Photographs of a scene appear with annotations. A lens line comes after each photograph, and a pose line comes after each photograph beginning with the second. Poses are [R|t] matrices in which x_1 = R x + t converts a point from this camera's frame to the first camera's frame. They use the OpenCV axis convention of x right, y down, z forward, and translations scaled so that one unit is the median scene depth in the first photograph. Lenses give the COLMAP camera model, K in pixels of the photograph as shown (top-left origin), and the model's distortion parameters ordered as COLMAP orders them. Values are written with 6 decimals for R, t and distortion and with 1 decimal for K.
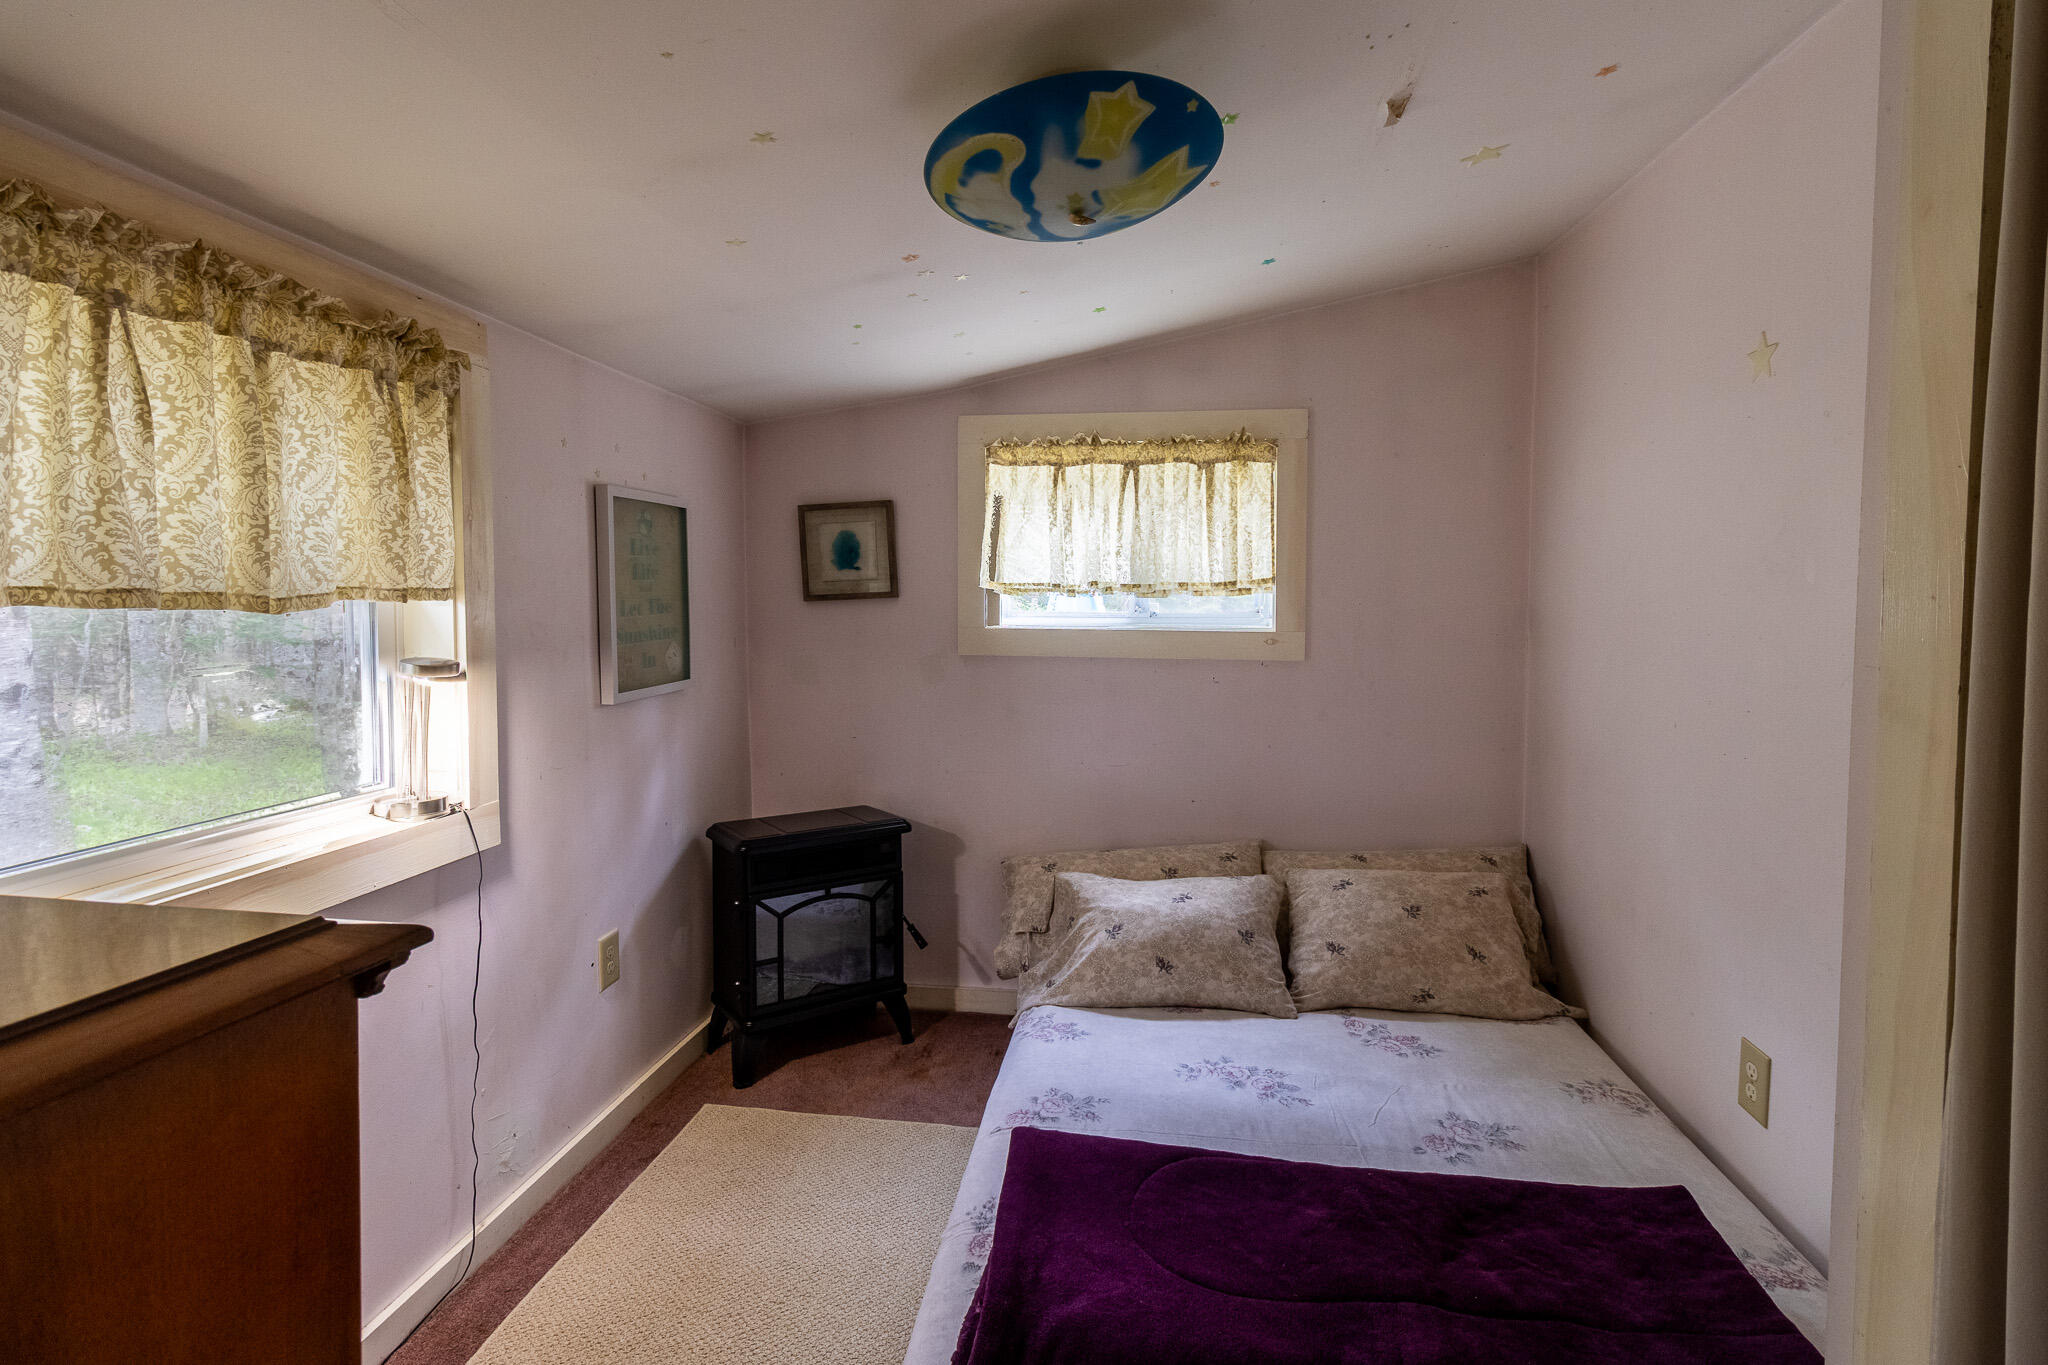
lens RADIAL K [[1002.5, 0, 1002.5], [0, 1002.5, 639.4], [0, 0, 1]] dist [0.001060, 0.000168]
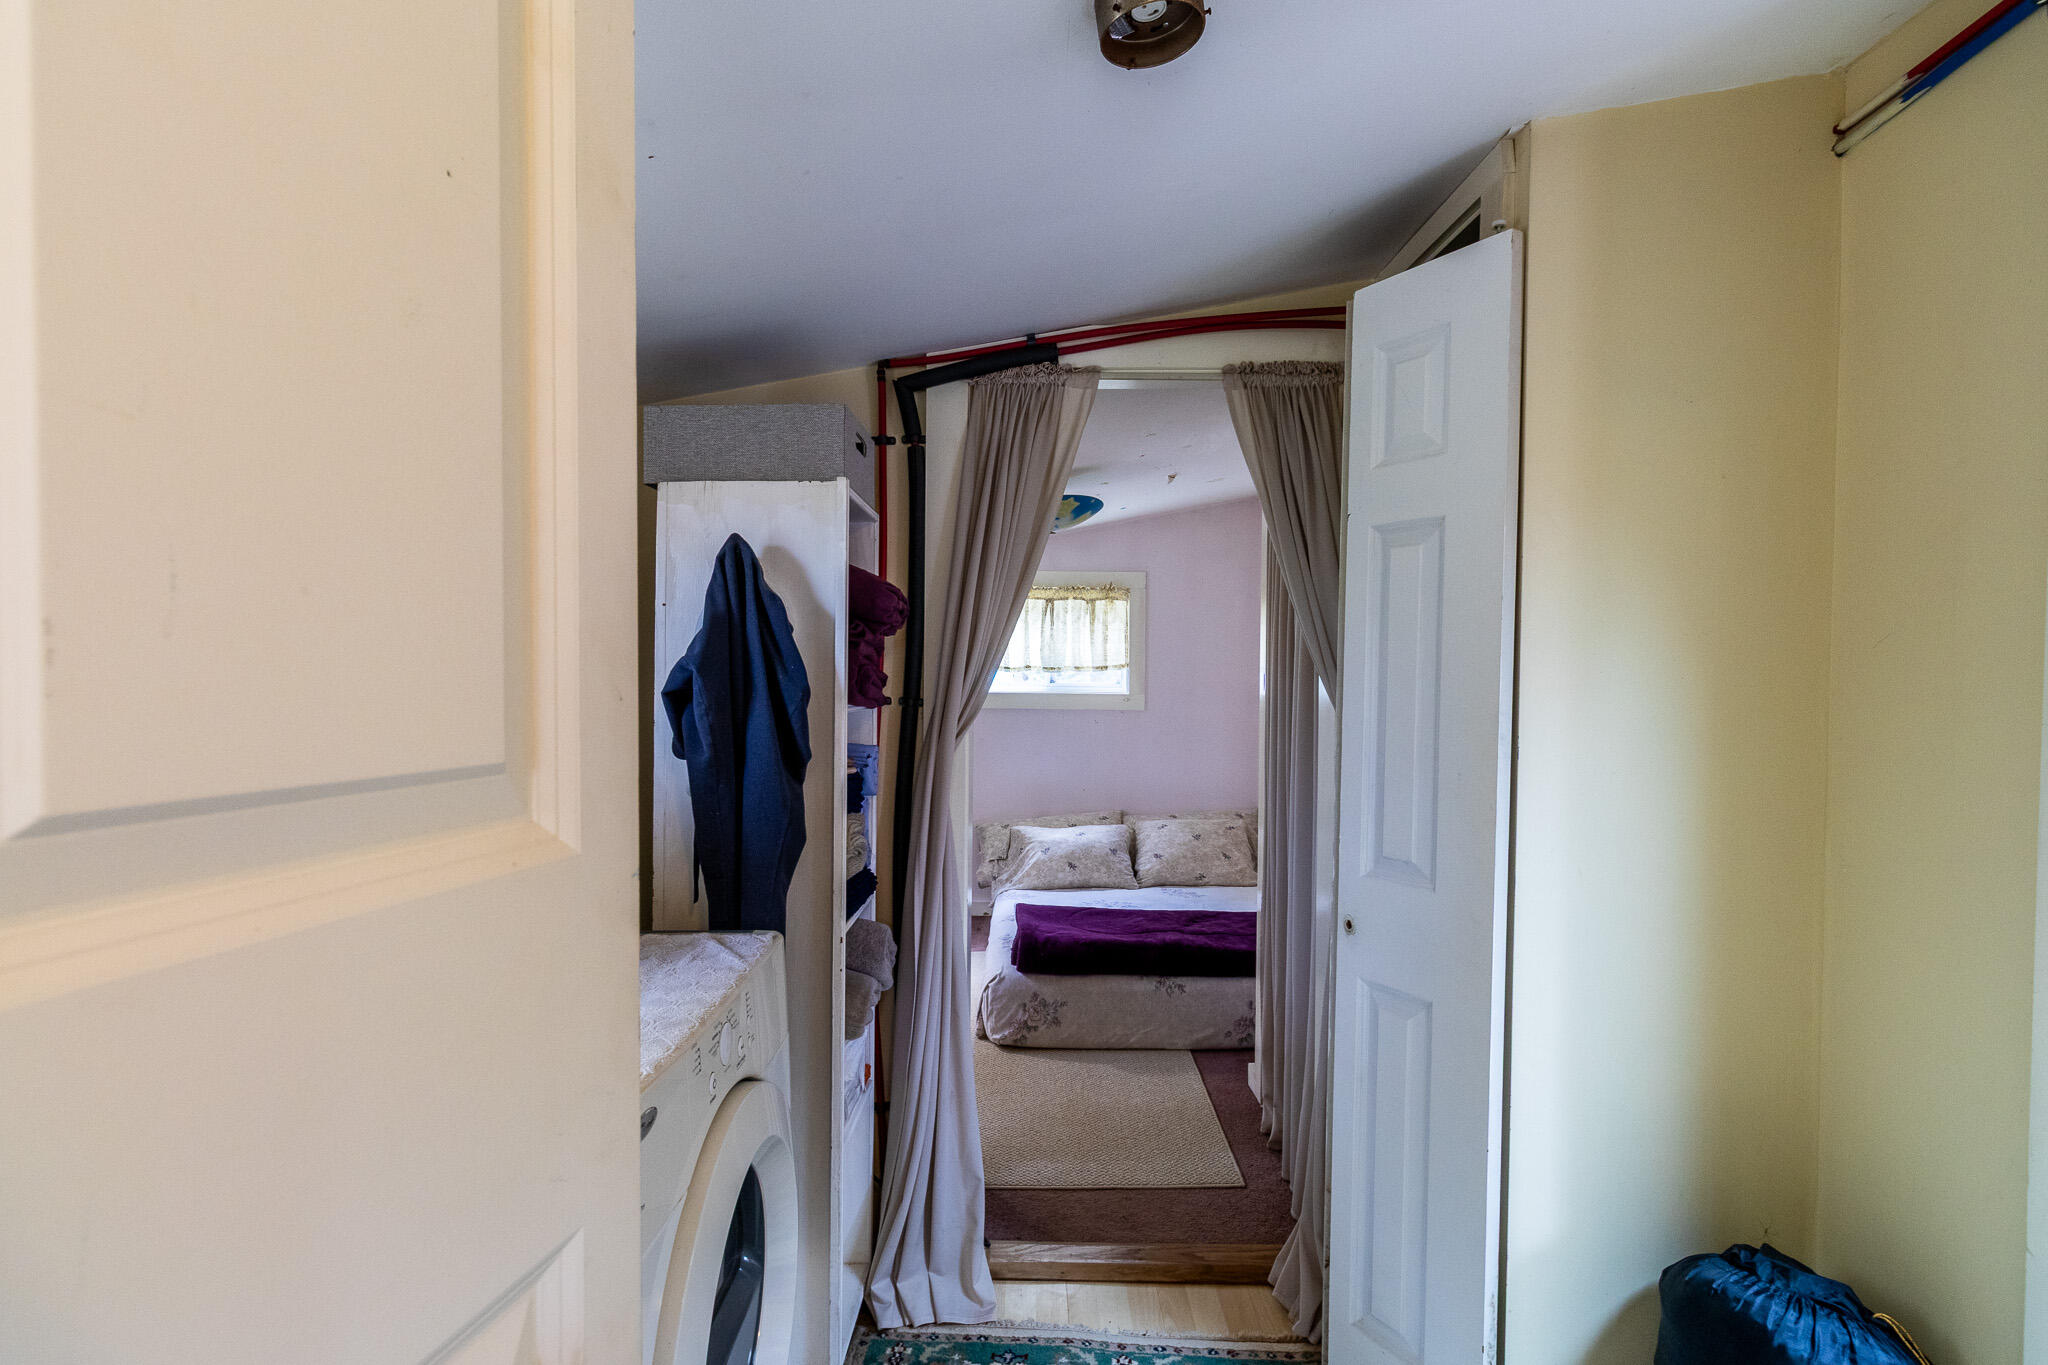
lens RADIAL K [[986.8, 0, 1004.7], [0, 986.8, 689.0], [0, 0, 1]] dist [0.002426, 0.000692]
pose [[0.991875, 0.001157, 0.127214, -0.200919], [0.001141, 0.999838, -0.017987, 0.016542], [-0.127214, 0.017986, 0.991712, -0.839533]]
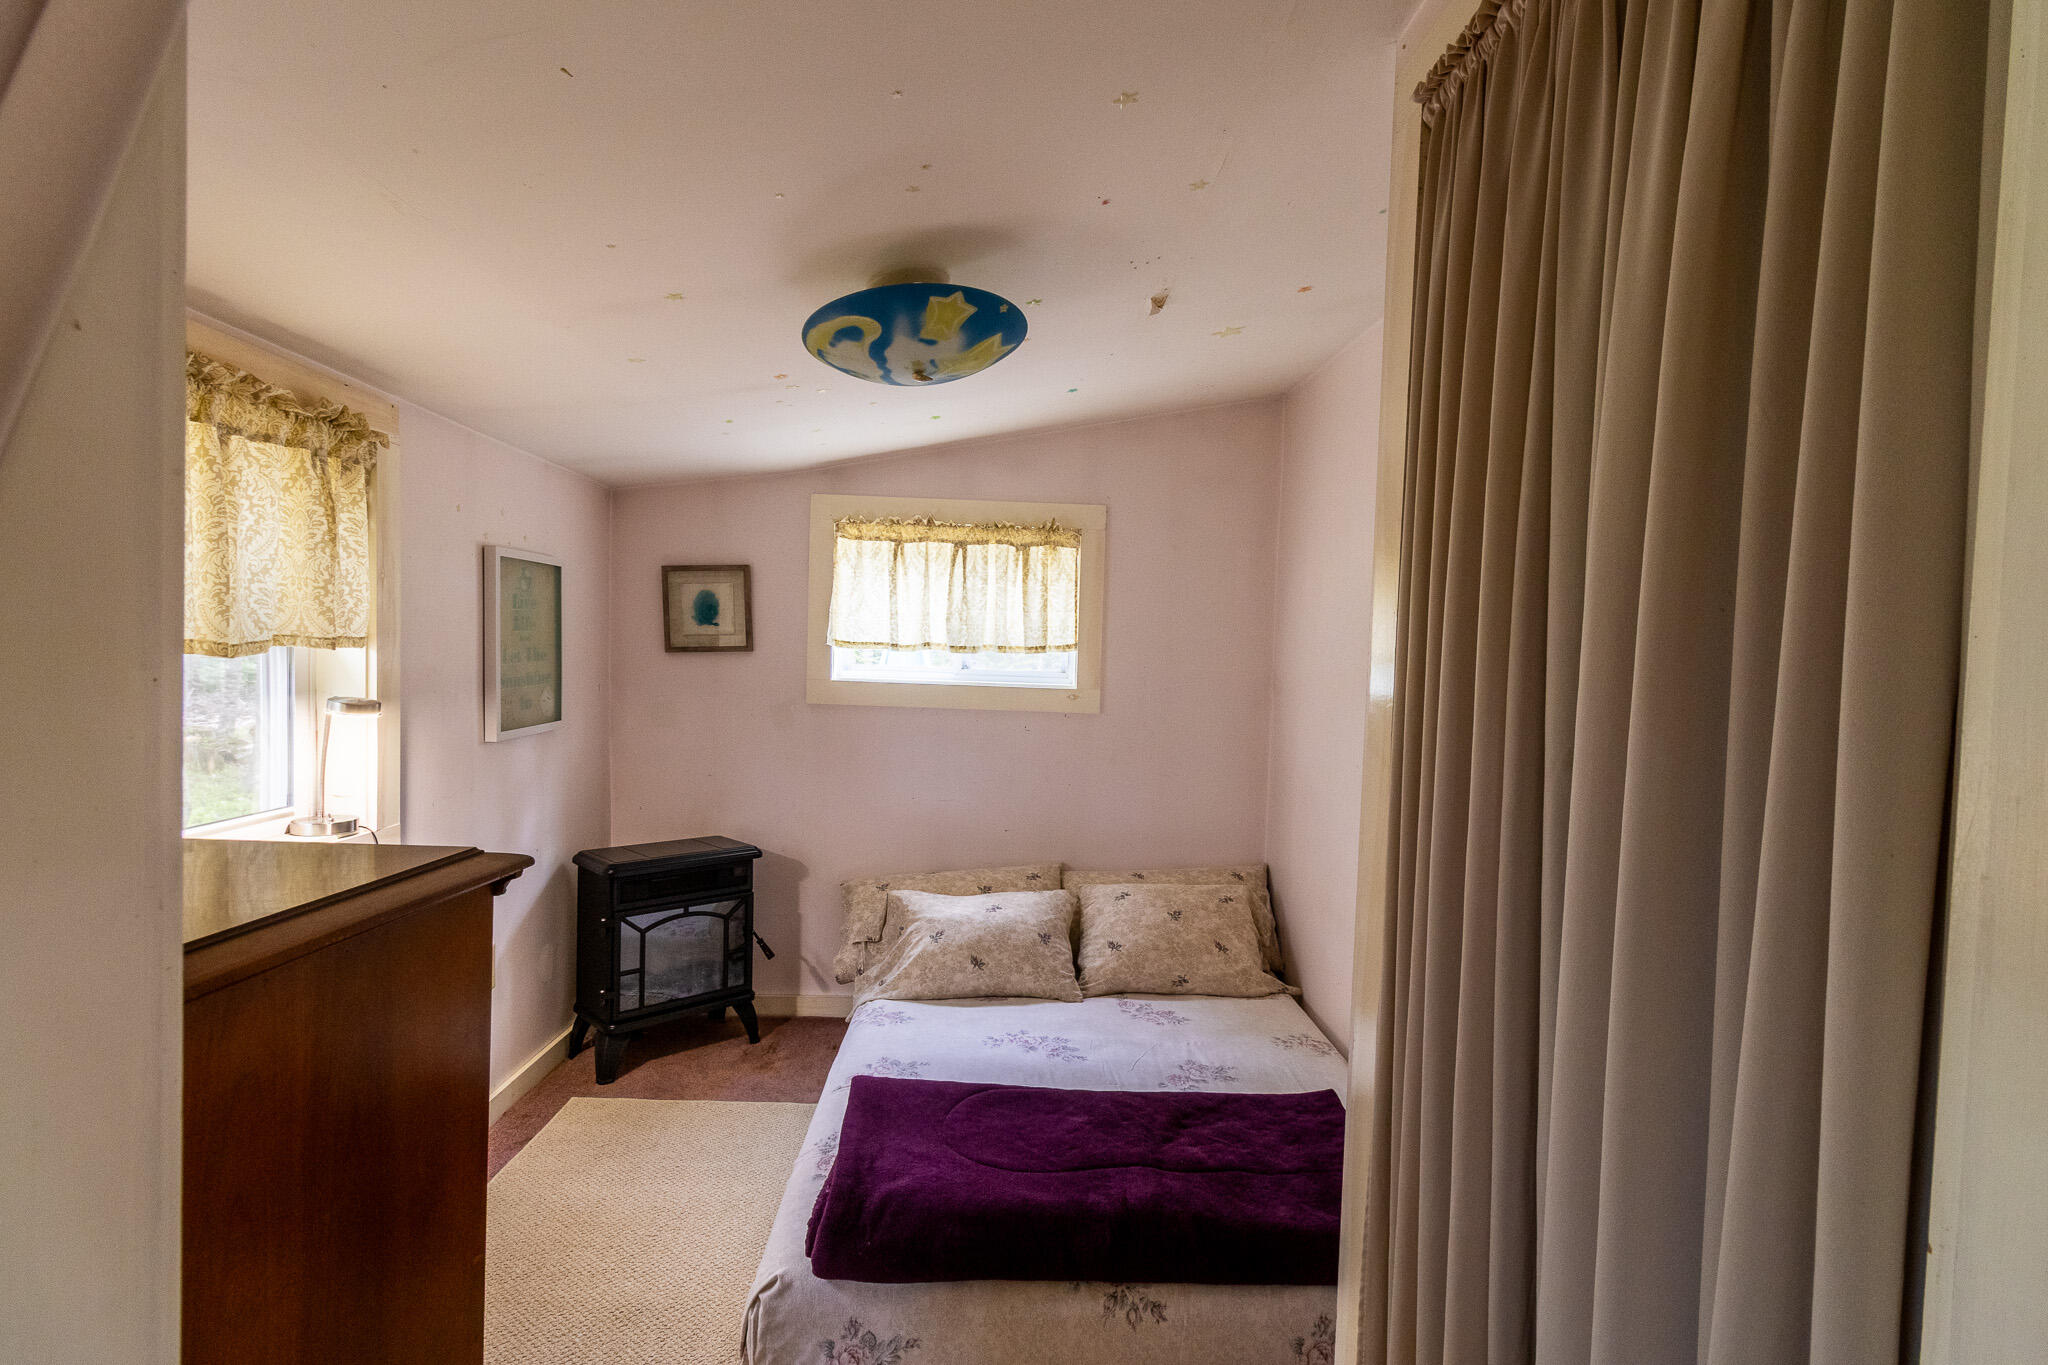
lens RADIAL K [[986.8, 0, 1004.7], [0, 986.8, 689.0], [0, 0, 1]] dist [0.002426, 0.000692]
pose [[0.985404, 0.021462, 0.168872, -0.014025], [-0.021297, 0.999769, -0.002785, -0.002891], [-0.168893, -0.000853, 0.985634, -0.172513]]
